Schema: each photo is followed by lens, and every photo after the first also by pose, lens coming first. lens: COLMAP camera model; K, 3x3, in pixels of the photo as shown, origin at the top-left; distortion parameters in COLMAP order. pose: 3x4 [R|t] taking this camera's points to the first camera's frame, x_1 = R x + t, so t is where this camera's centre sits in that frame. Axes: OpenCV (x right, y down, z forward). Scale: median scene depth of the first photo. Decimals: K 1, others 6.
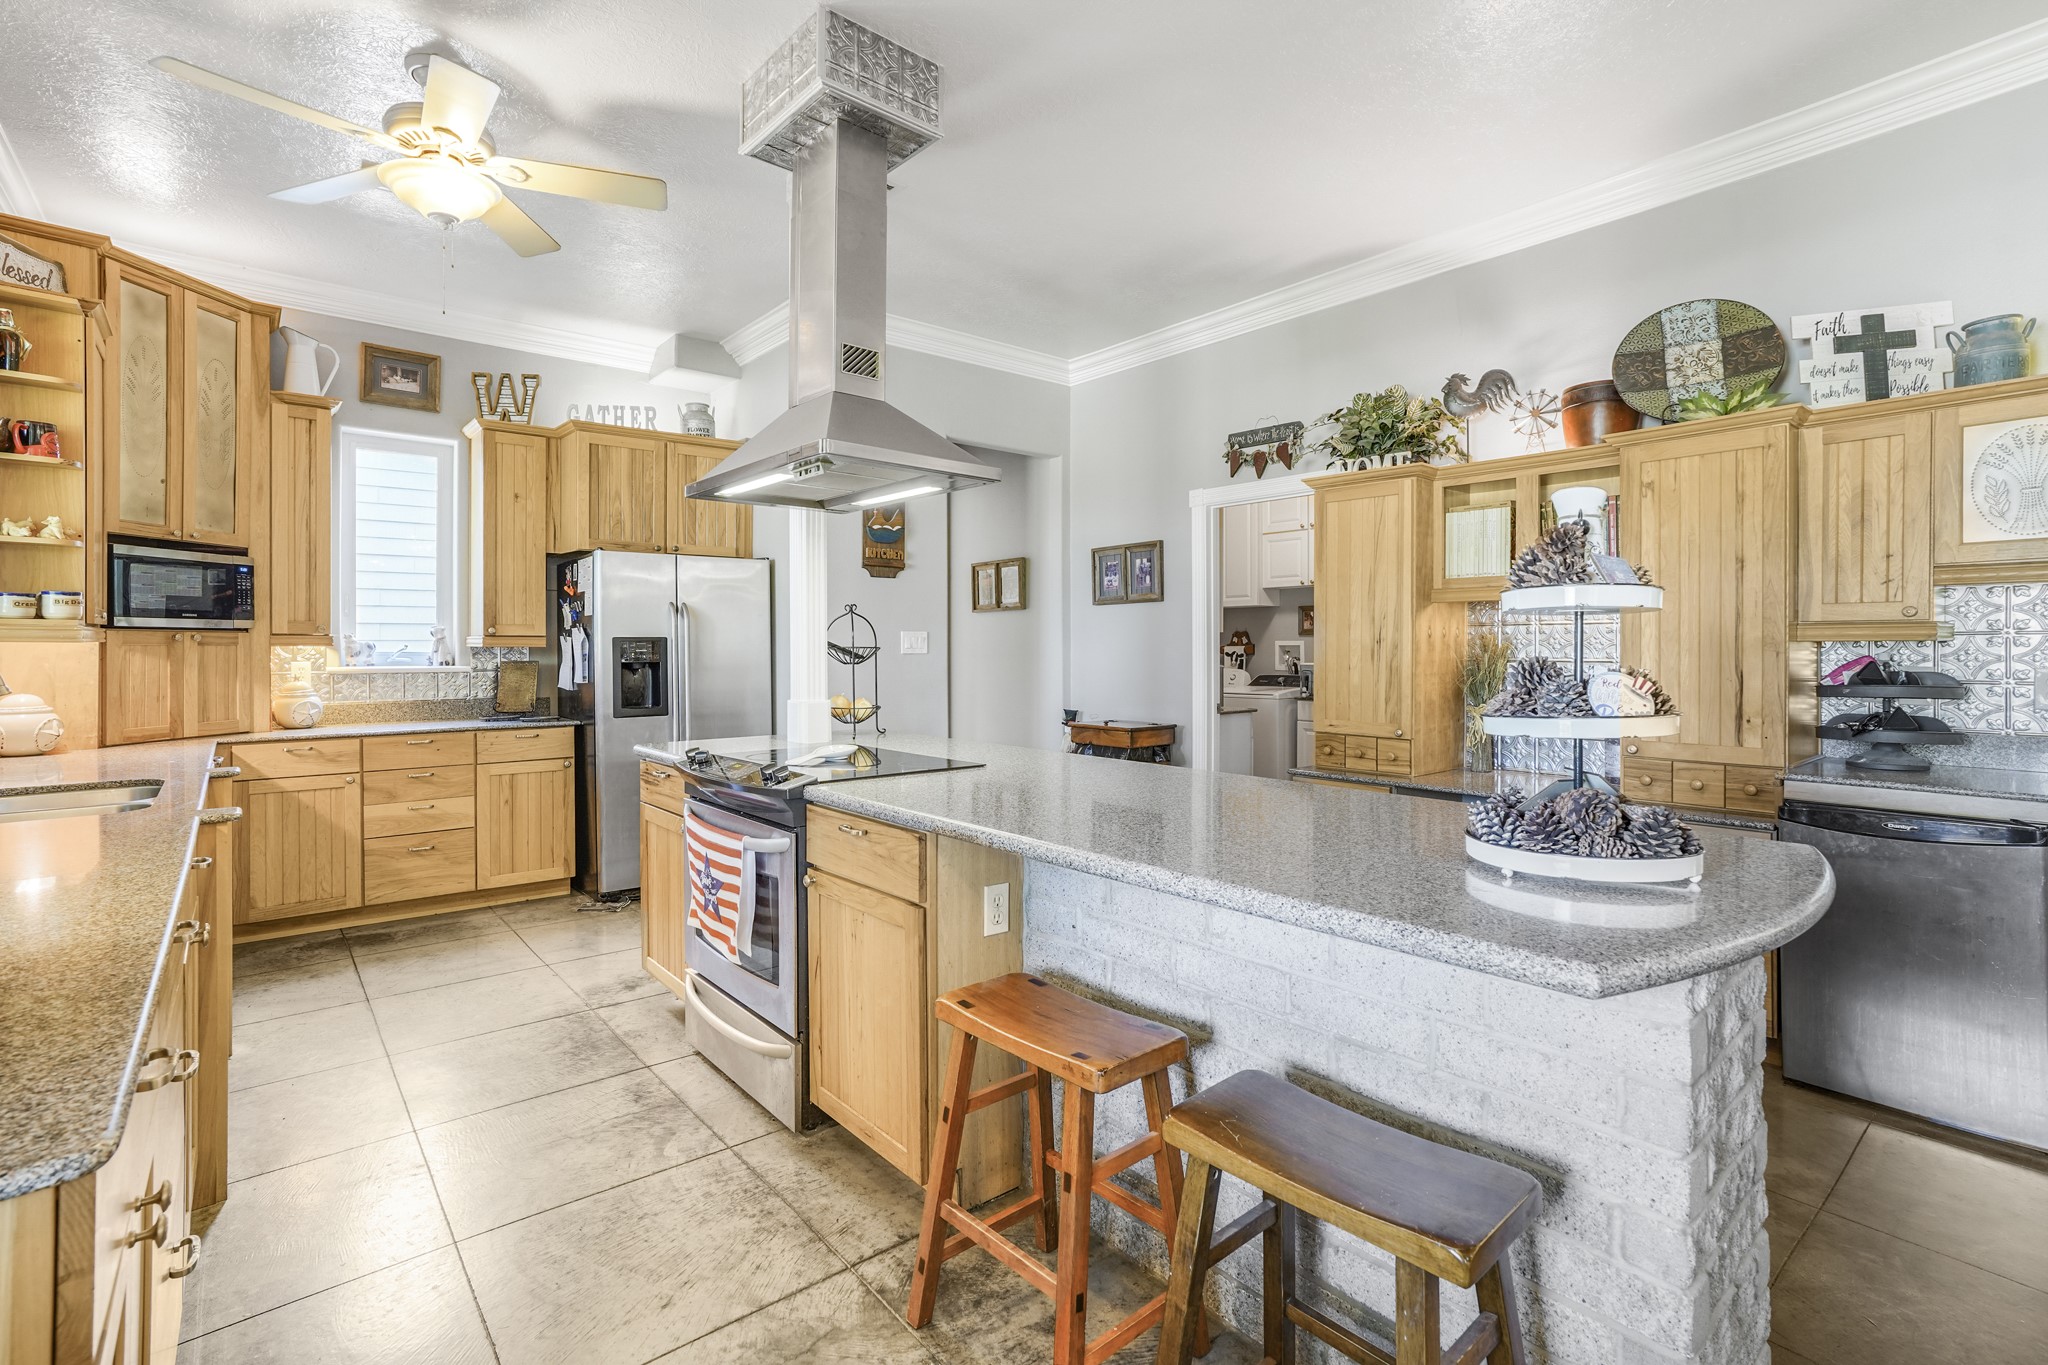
lens RADIAL K [[966.1, 0, 1020.2], [0, 966.1, 650.9], [0, 0, 1]] dist [-0.053826, 0.030775]
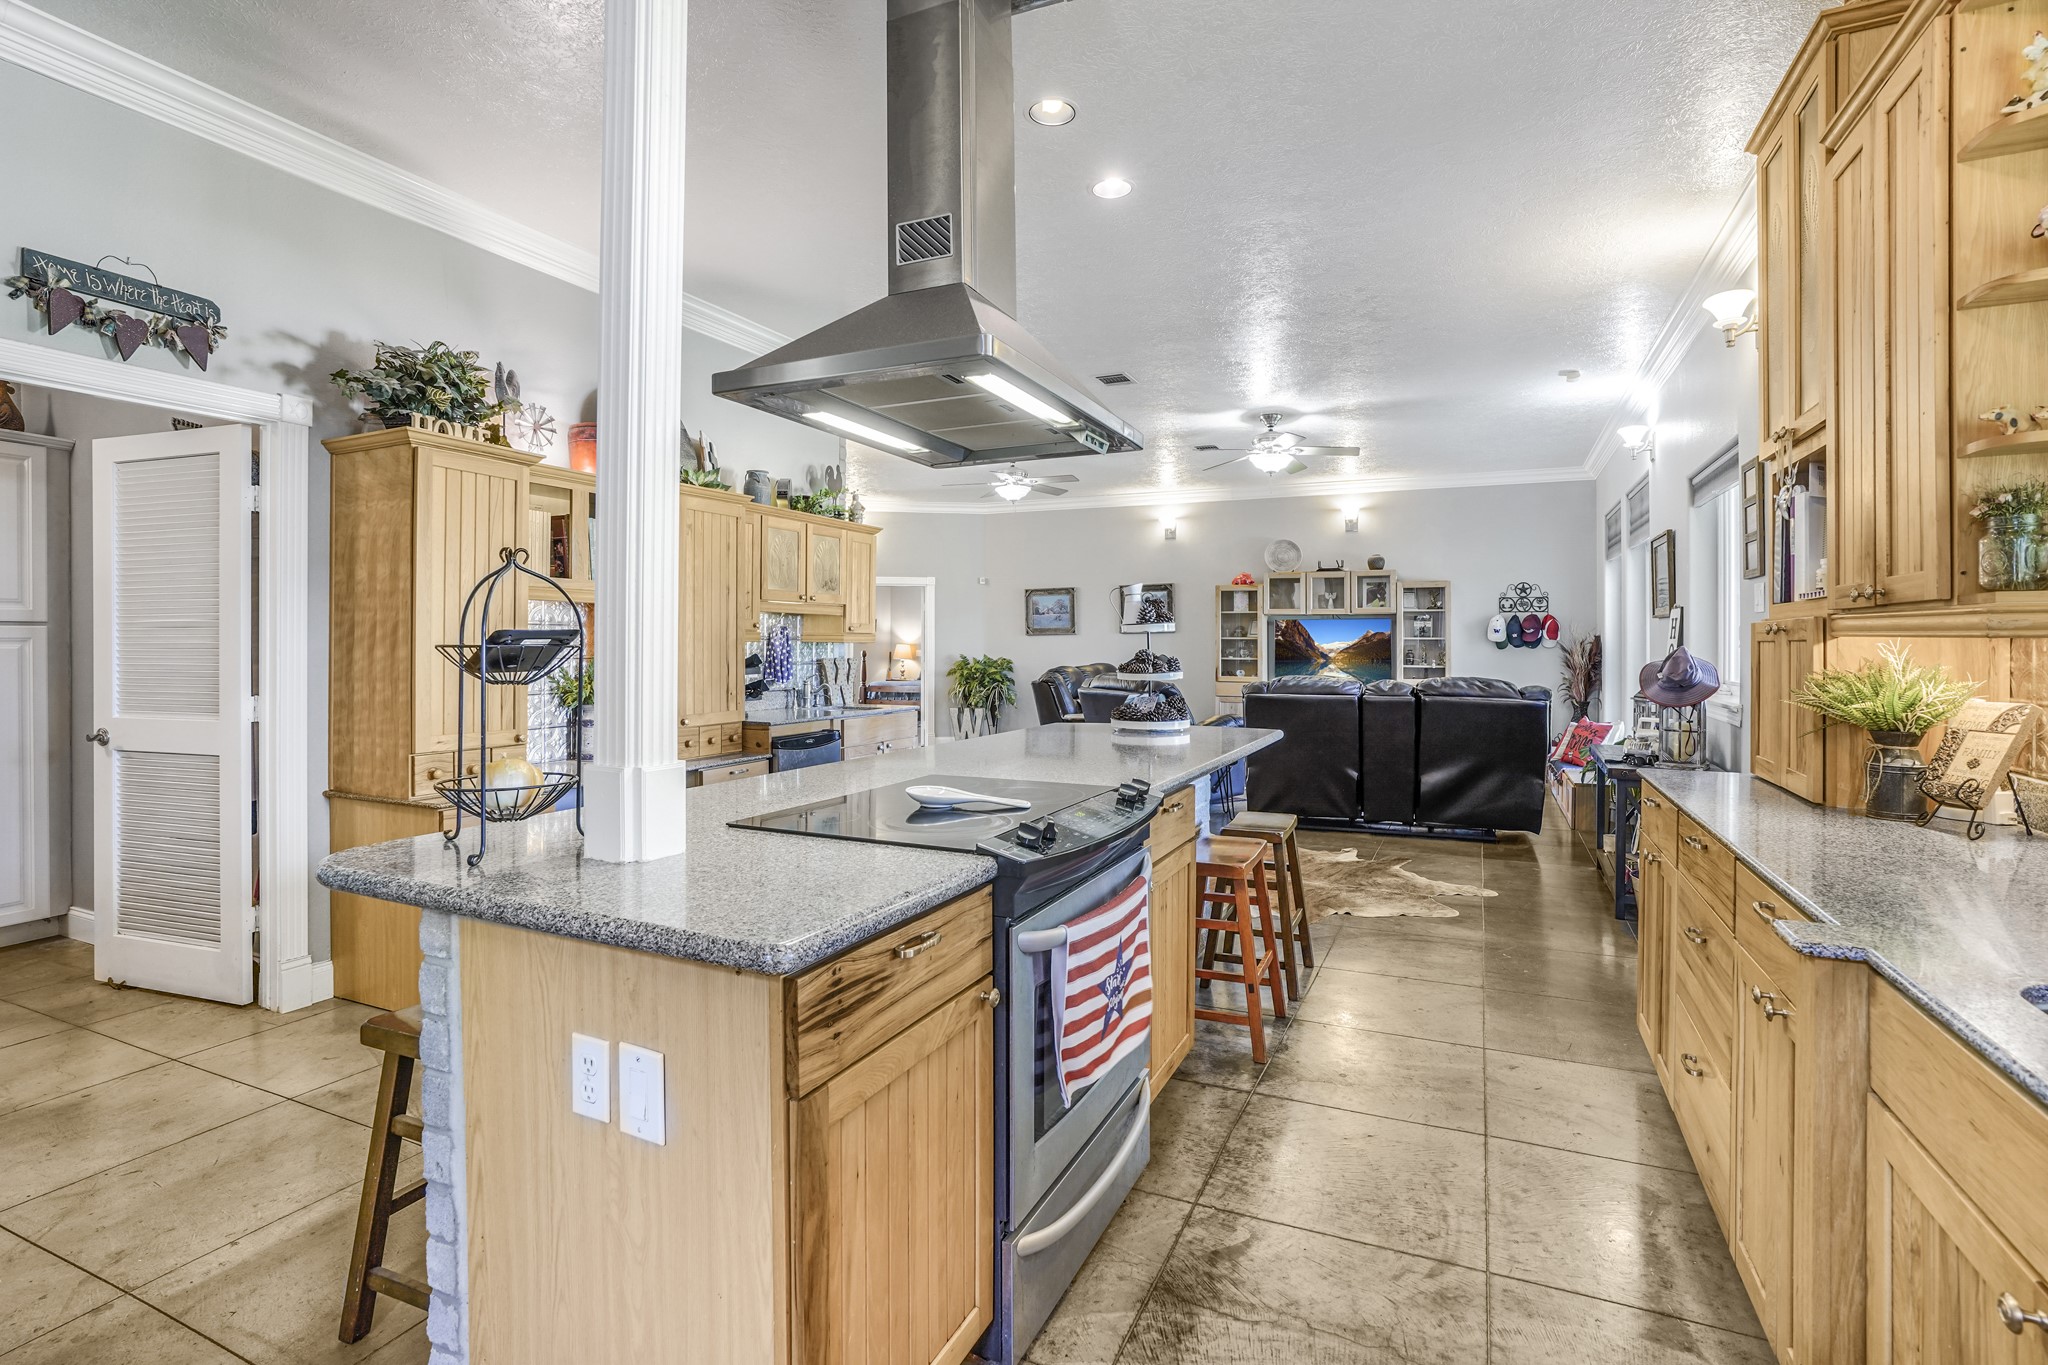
lens RADIAL K [[966.1, 0, 1020.2], [0, 966.1, 650.9], [0, 0, 1]] dist [-0.053826, 0.030775]
pose [[-0.412497, -0.003387, 0.910953, -0.992353], [0.005944, 0.999962, 0.006410, -0.000250], [-0.910939, 0.008059, -0.412461, 1.432395]]
